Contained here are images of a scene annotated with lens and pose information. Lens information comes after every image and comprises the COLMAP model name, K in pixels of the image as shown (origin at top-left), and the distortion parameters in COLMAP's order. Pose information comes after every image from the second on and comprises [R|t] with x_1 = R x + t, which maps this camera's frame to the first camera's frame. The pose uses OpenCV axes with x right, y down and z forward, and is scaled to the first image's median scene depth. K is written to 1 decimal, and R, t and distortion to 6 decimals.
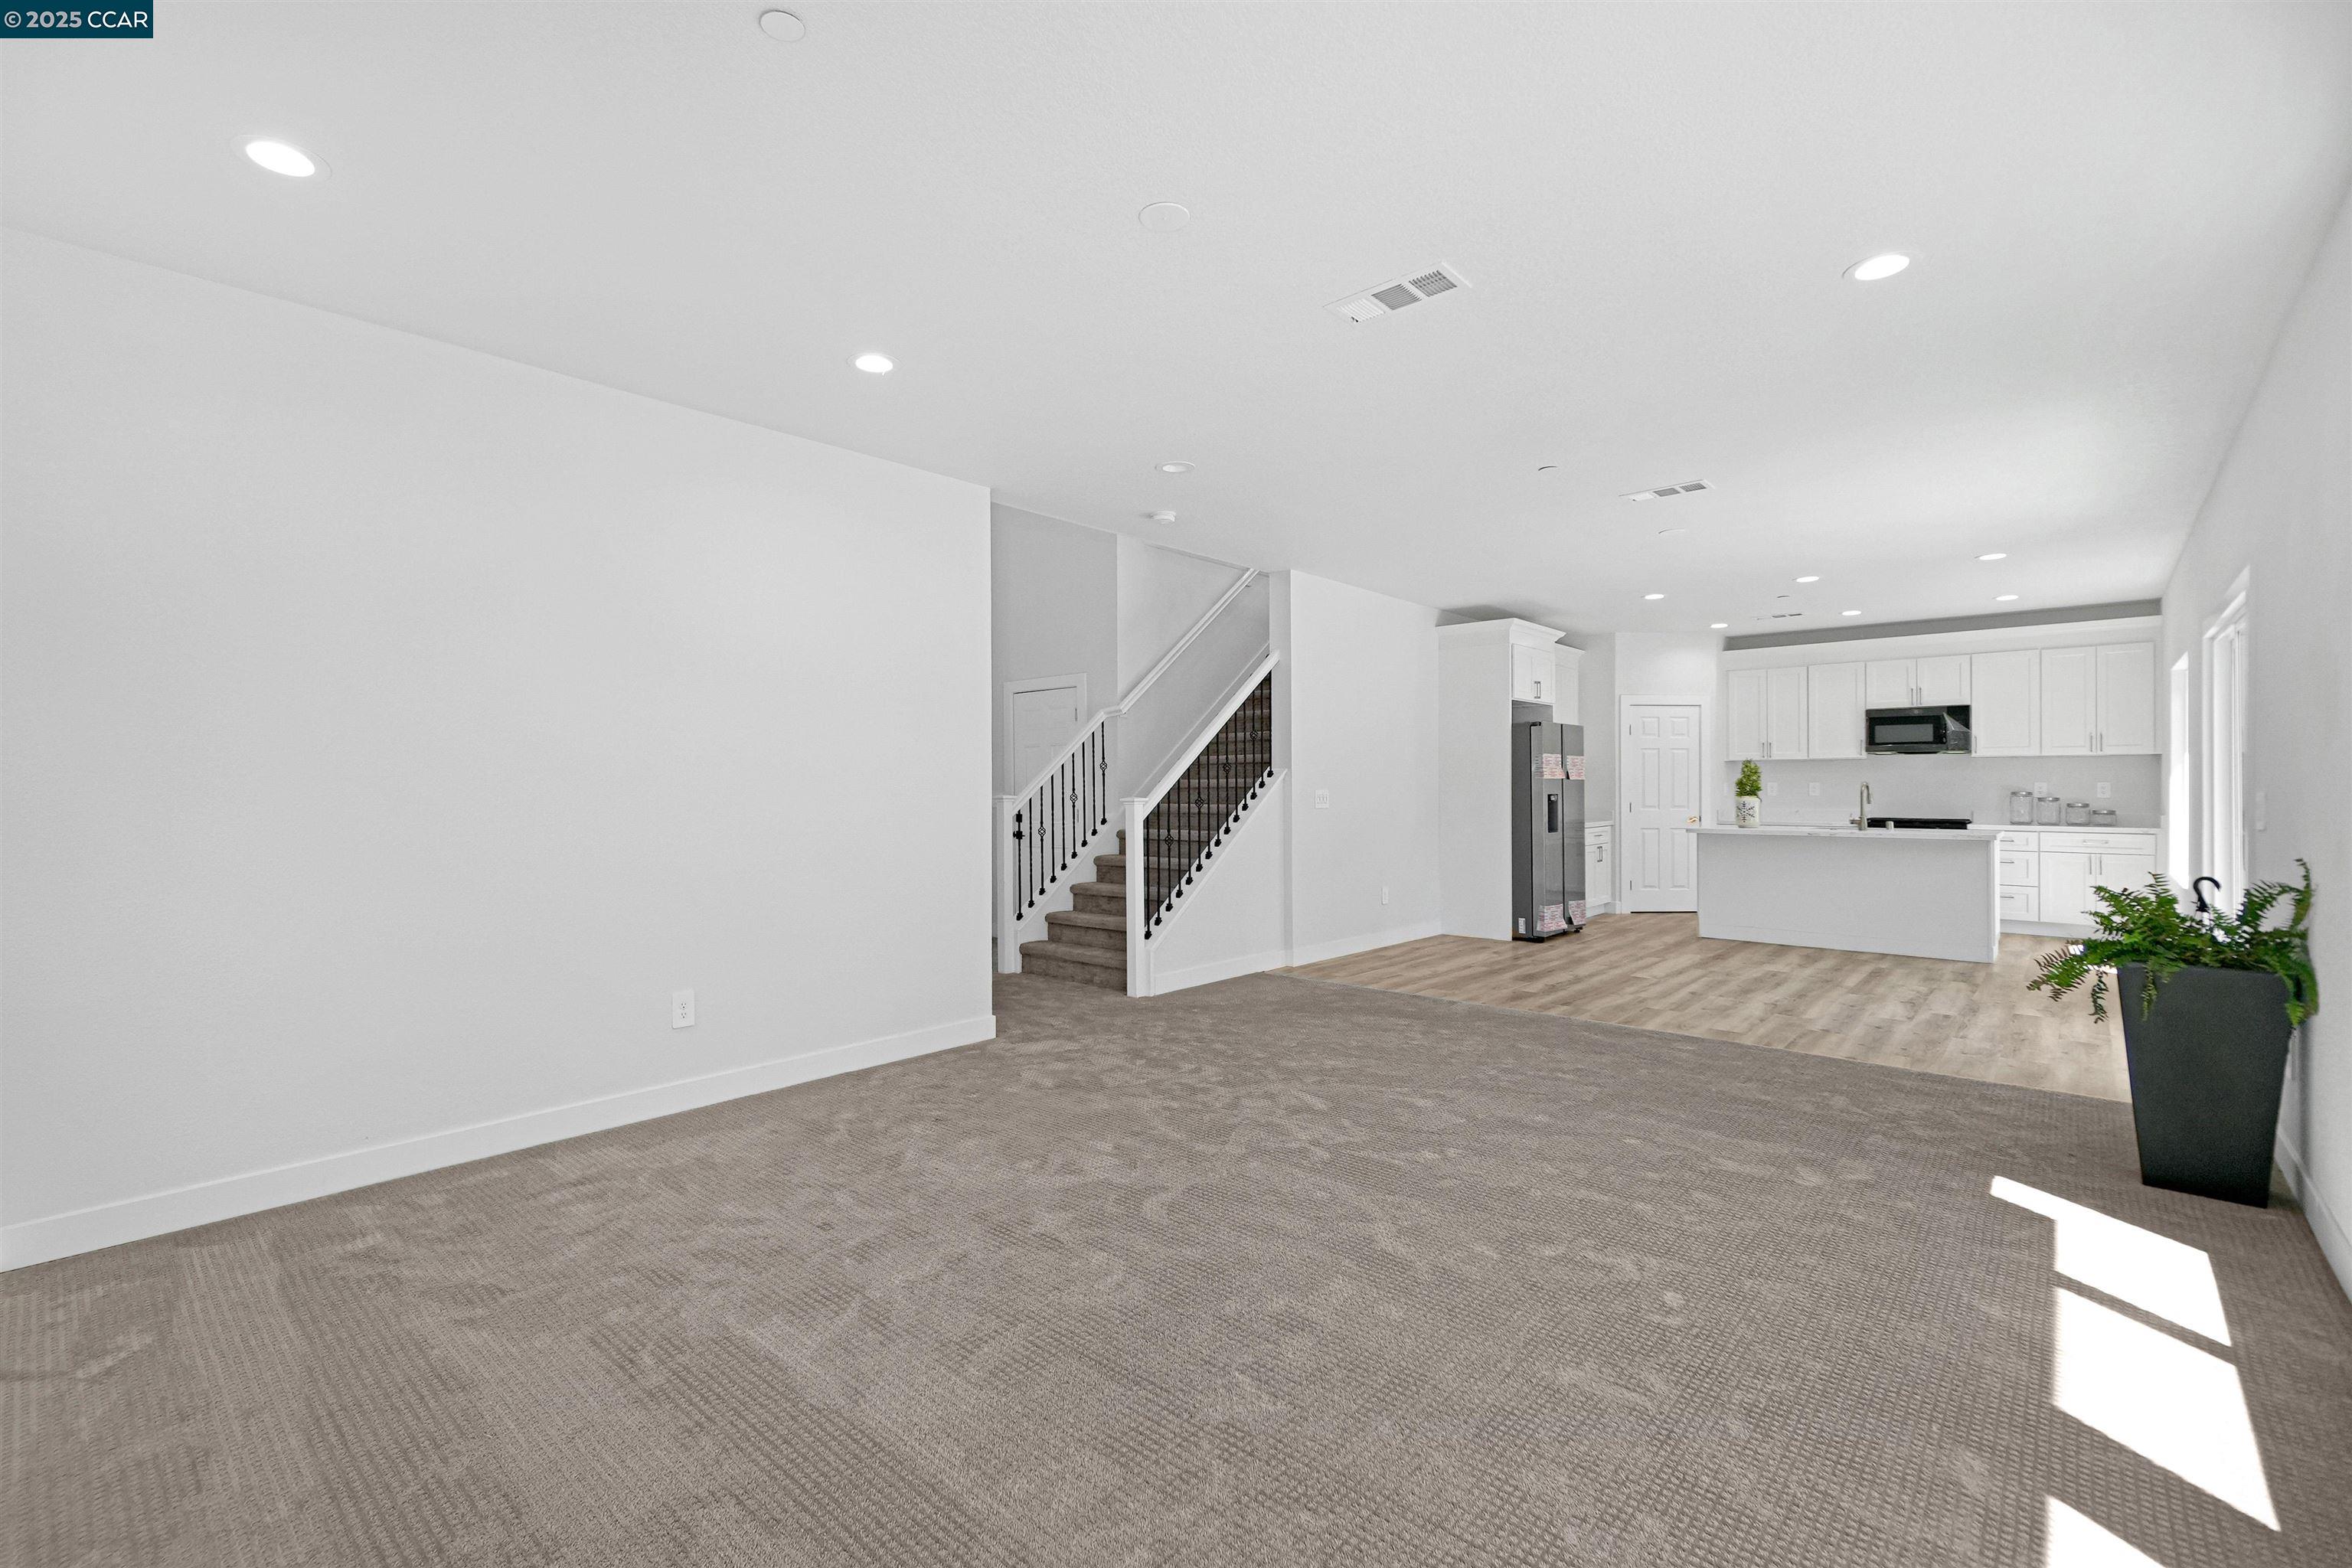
lens RADIAL K [[1025.6, 0, 1148.6], [0, 1025.6, 776.6], [0, 0, 1]] dist [0.023715, 0.000393]
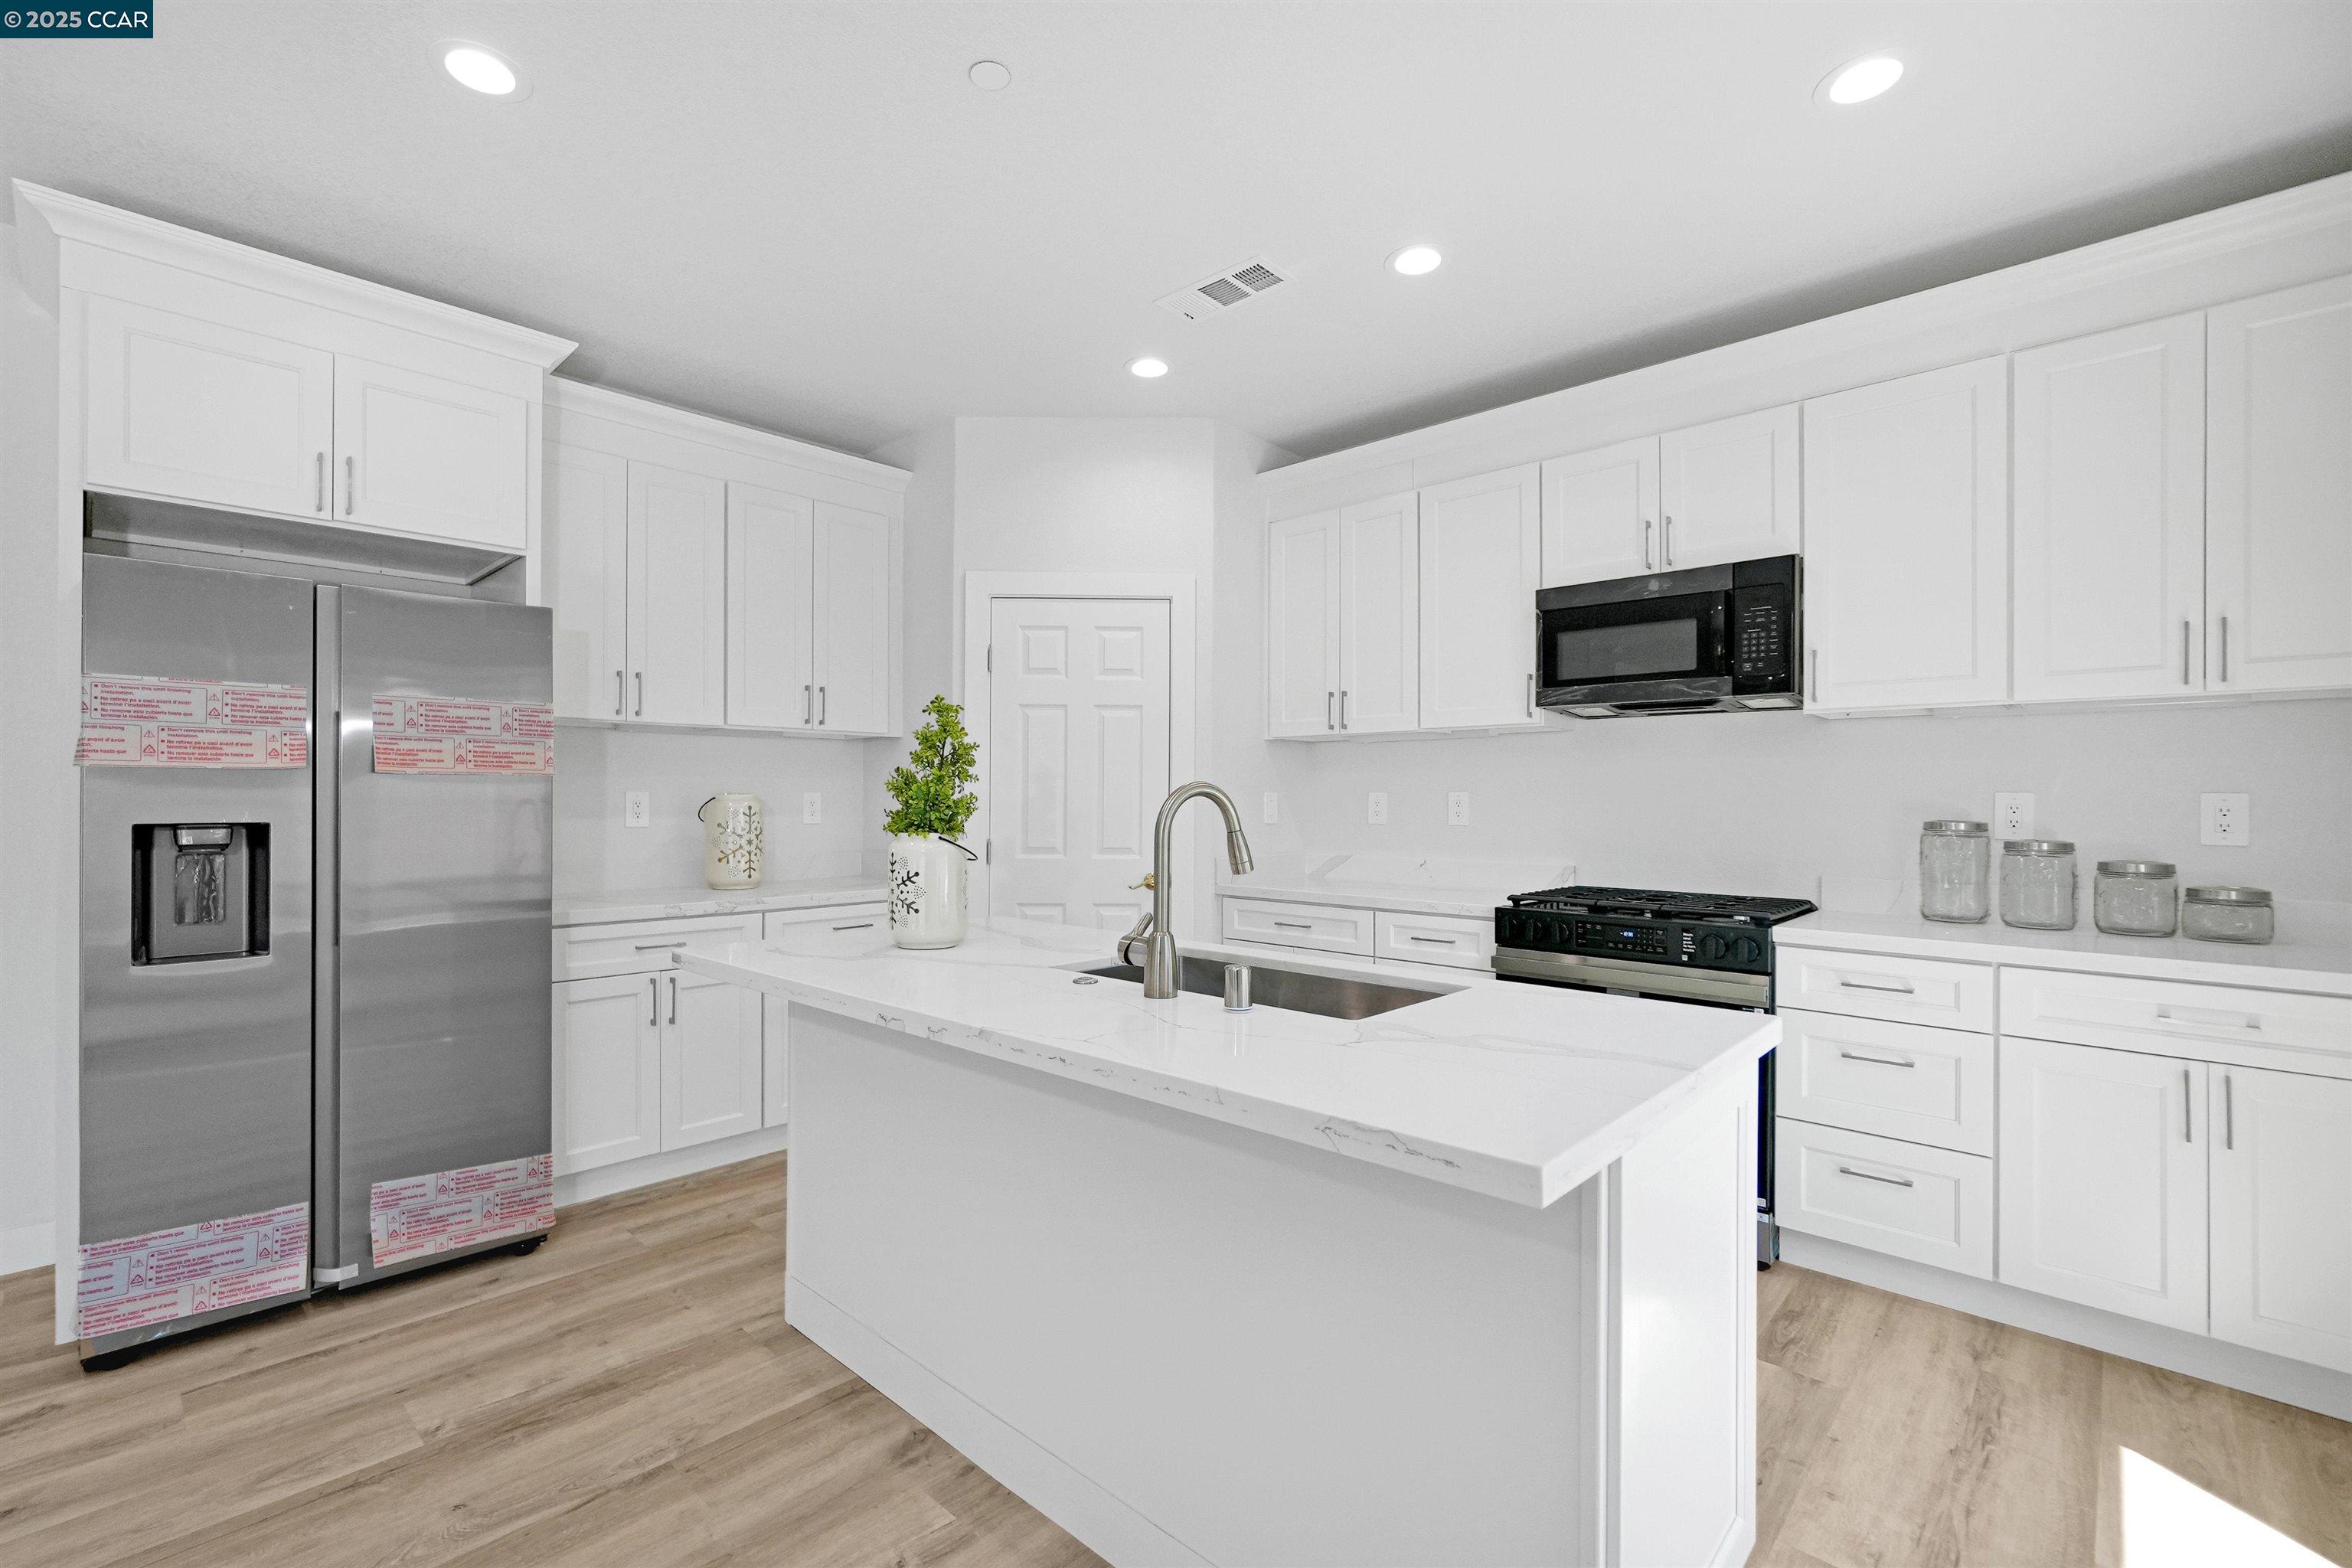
lens RADIAL K [[1011.0, 0, 1131.8], [0, 1011.0, 797.3], [0, 0, 1]] dist [-0.000889, -0.000172]
pose [[0.998147, 0.004238, -0.060697, 0.593729], [-0.003777, 0.999963, 0.007710, 0.005278], [0.060728, -0.007467, 0.998126, 0.664714]]
